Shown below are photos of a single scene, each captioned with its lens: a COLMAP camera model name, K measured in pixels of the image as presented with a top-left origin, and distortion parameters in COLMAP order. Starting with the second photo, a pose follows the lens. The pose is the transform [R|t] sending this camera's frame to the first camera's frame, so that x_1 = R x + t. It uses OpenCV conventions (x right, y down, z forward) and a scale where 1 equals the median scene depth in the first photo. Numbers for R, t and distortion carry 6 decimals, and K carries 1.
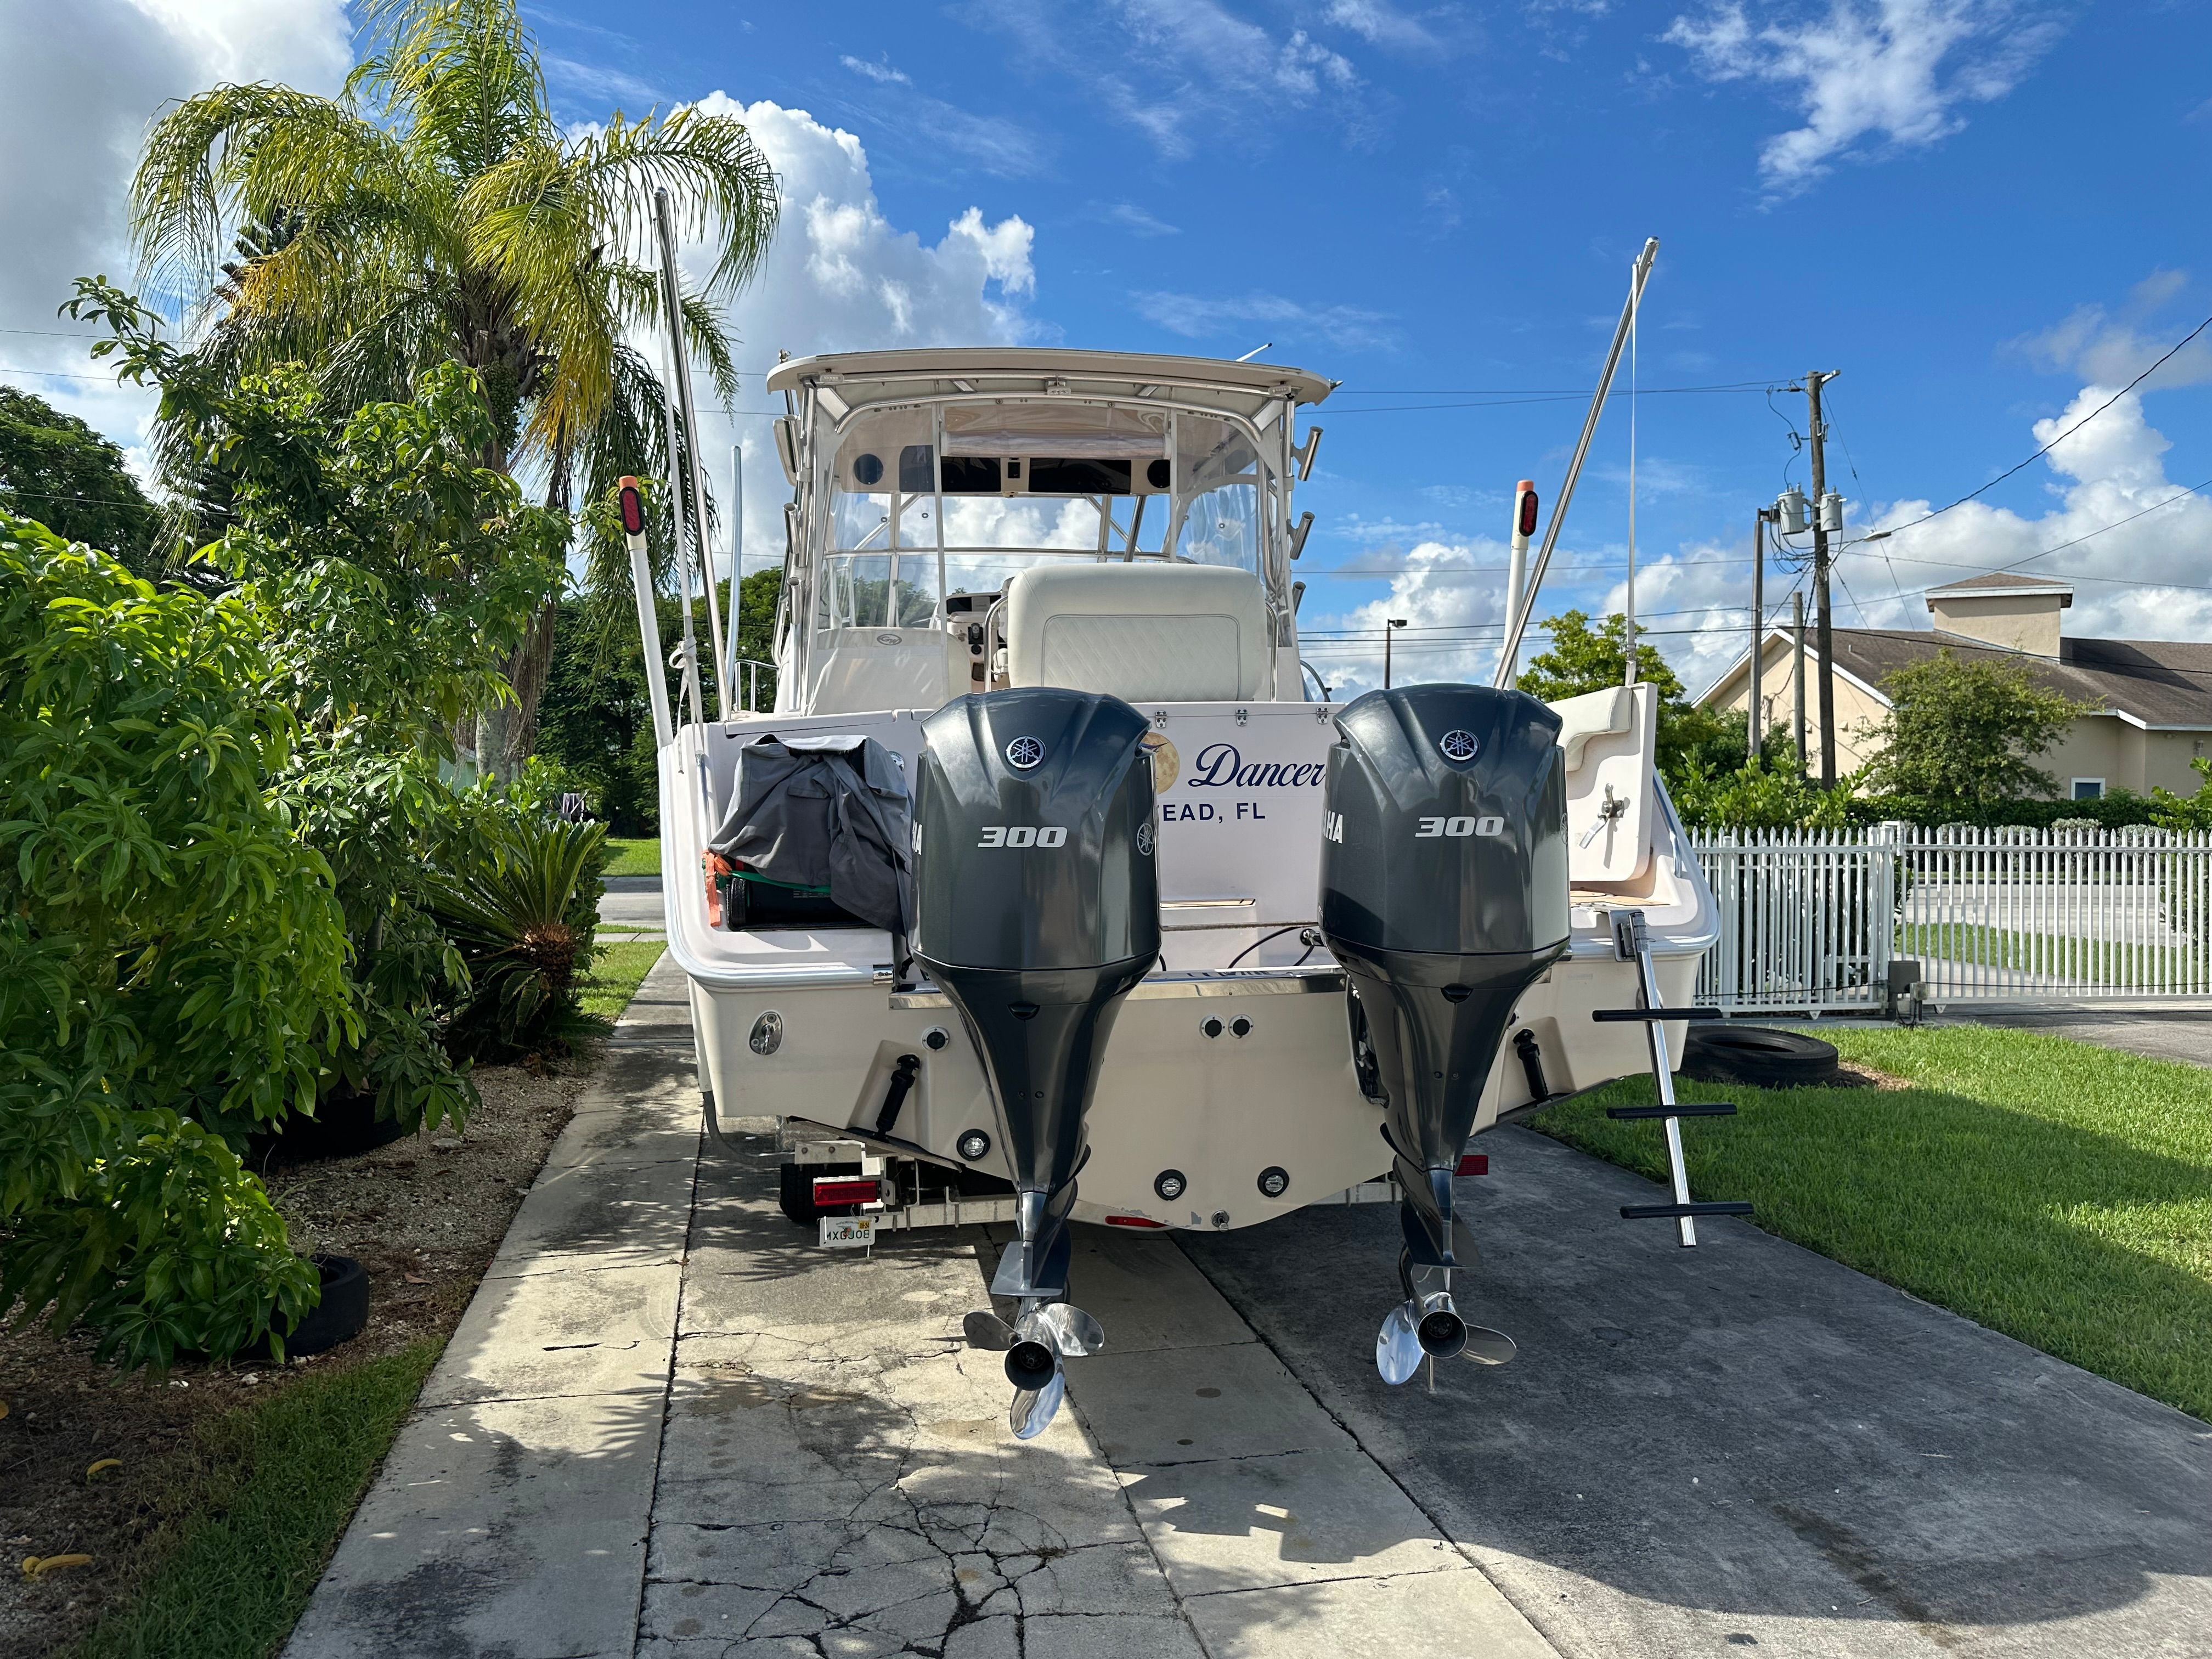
lens RADIAL K [[1598.7, 0, 1022.4], [0, 1598.7, 859.8], [0, 0, 1]] dist [0.013683, -0.017120]
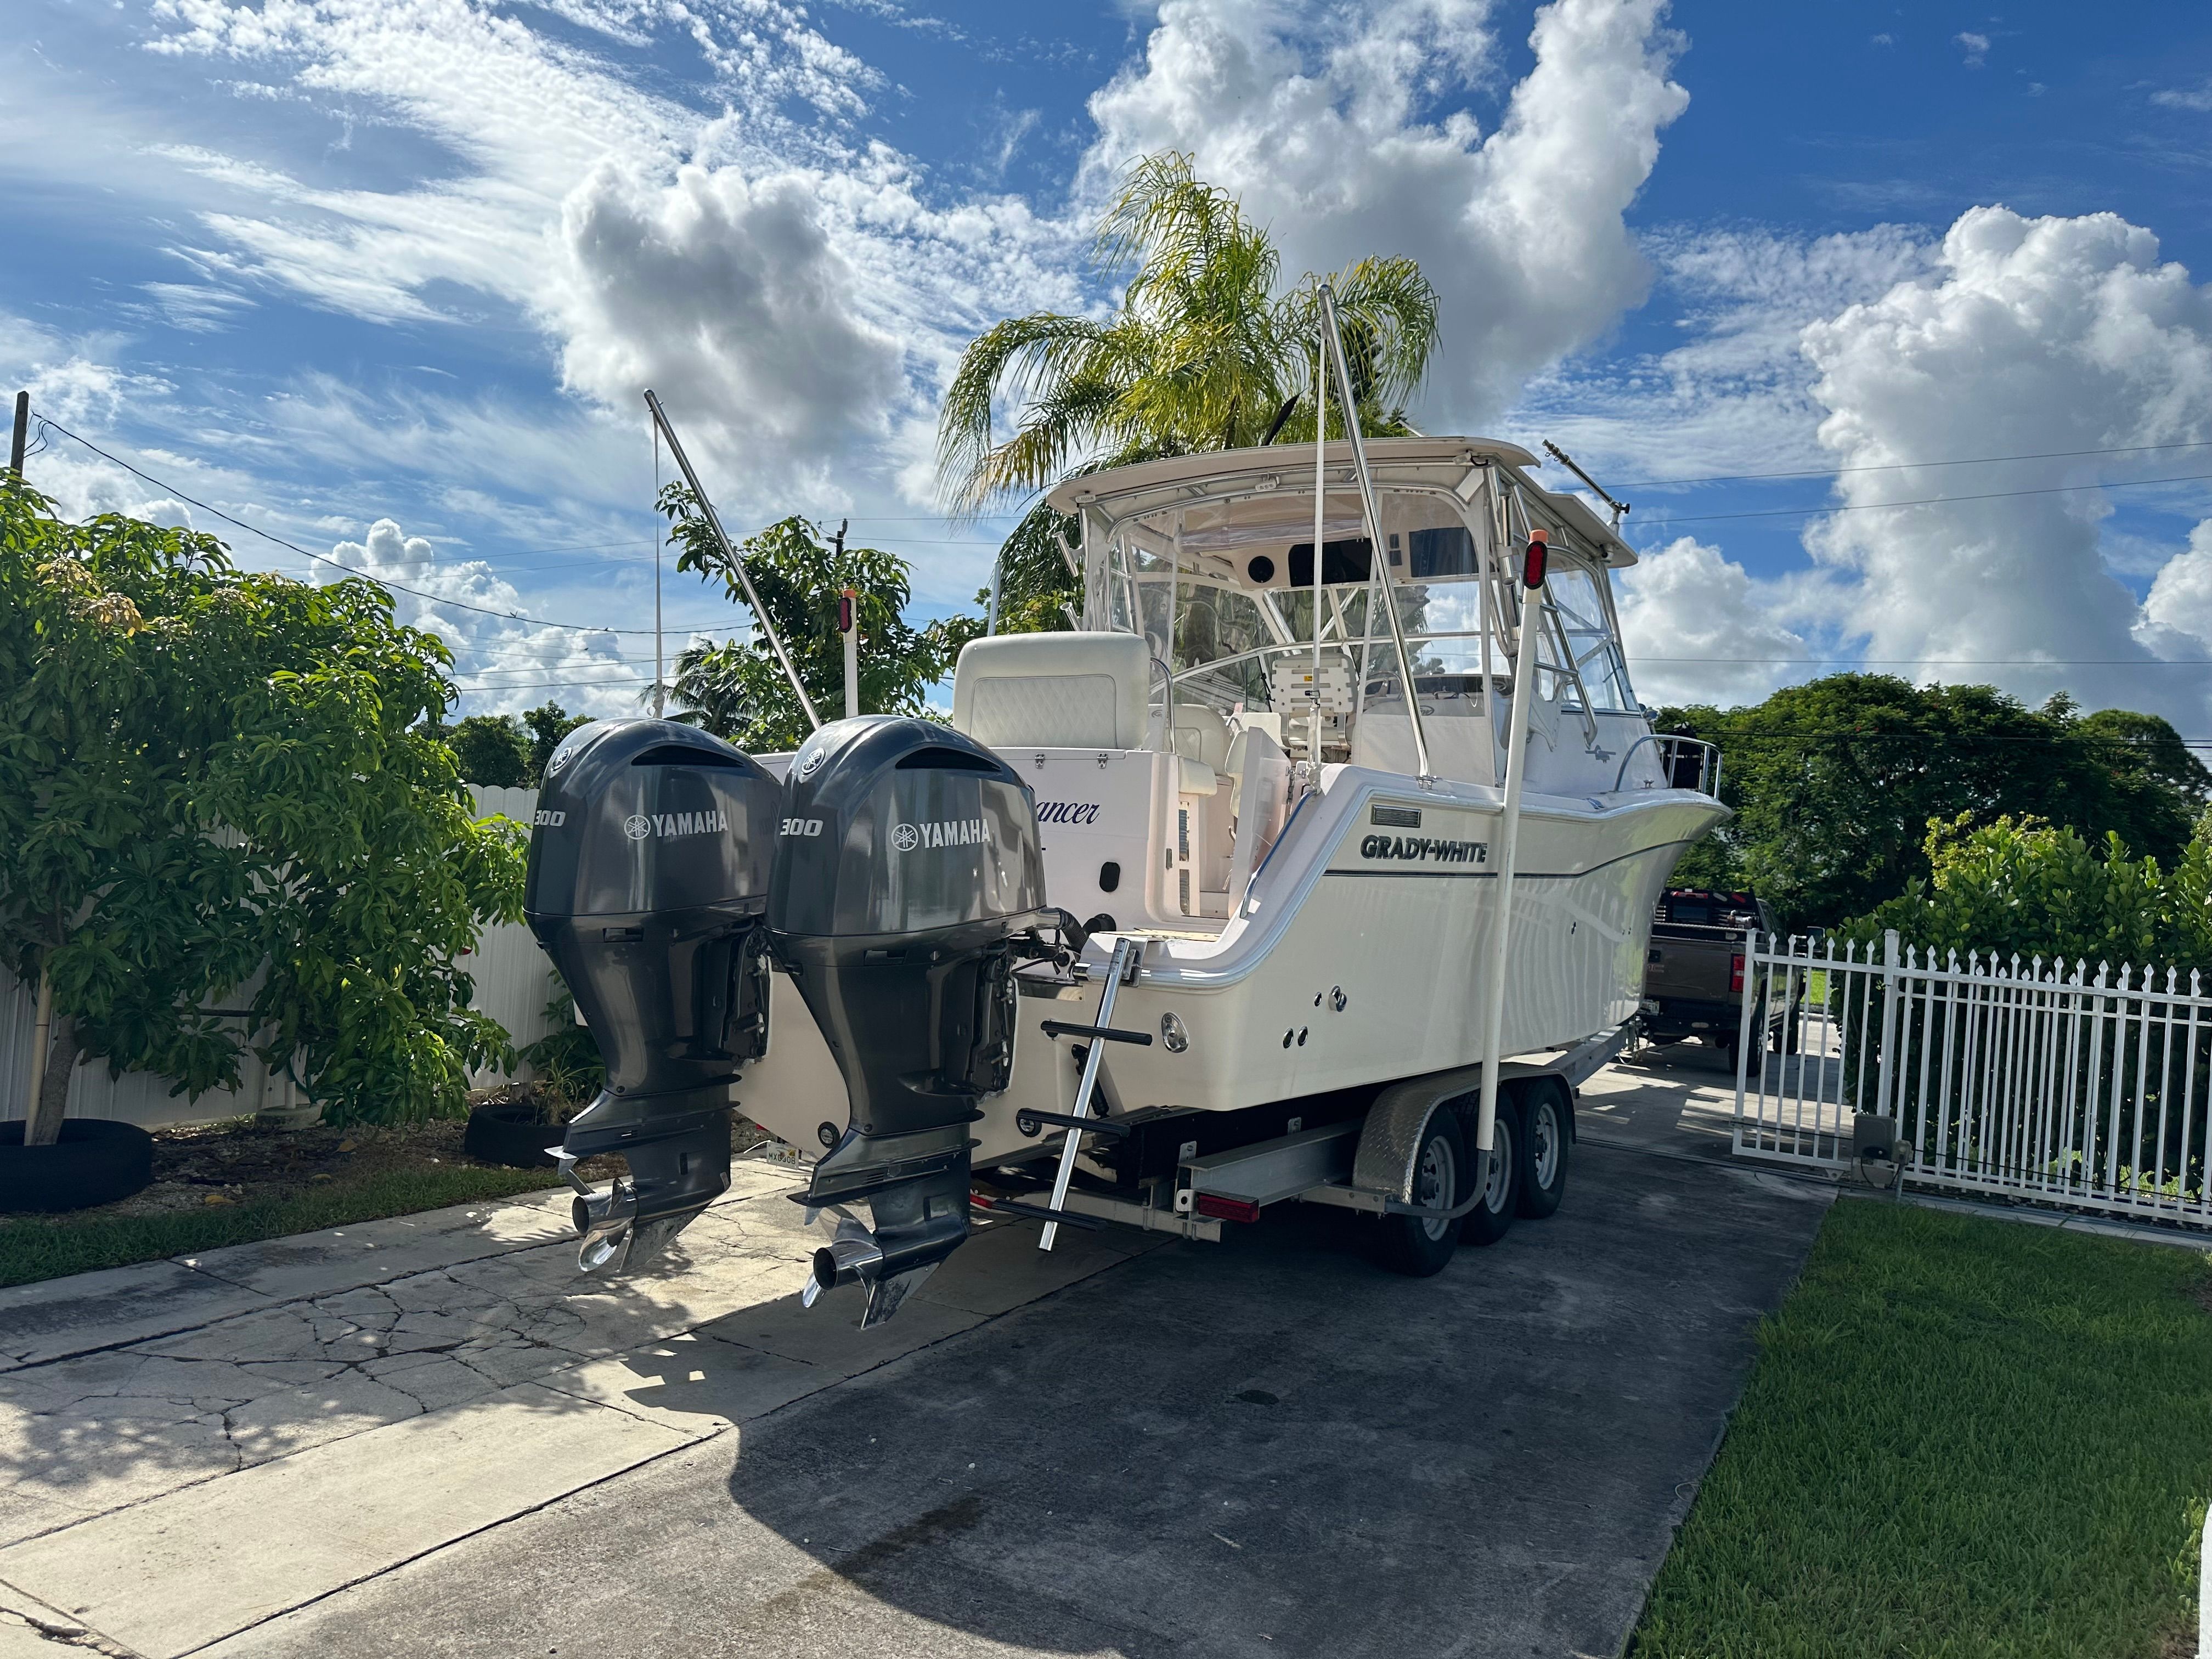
lens RADIAL K [[1598.7, 0, 1089.5], [0, 1598.7, 823.1], [0, 0, 1]] dist [0.013683, -0.017120]
pose [[0.744819, 0.034018, -0.666399, 1.231529], [-0.096514, 0.993690, -0.057146, 0.022016], [0.660250, 0.106880, 0.743402, 0.236917]]
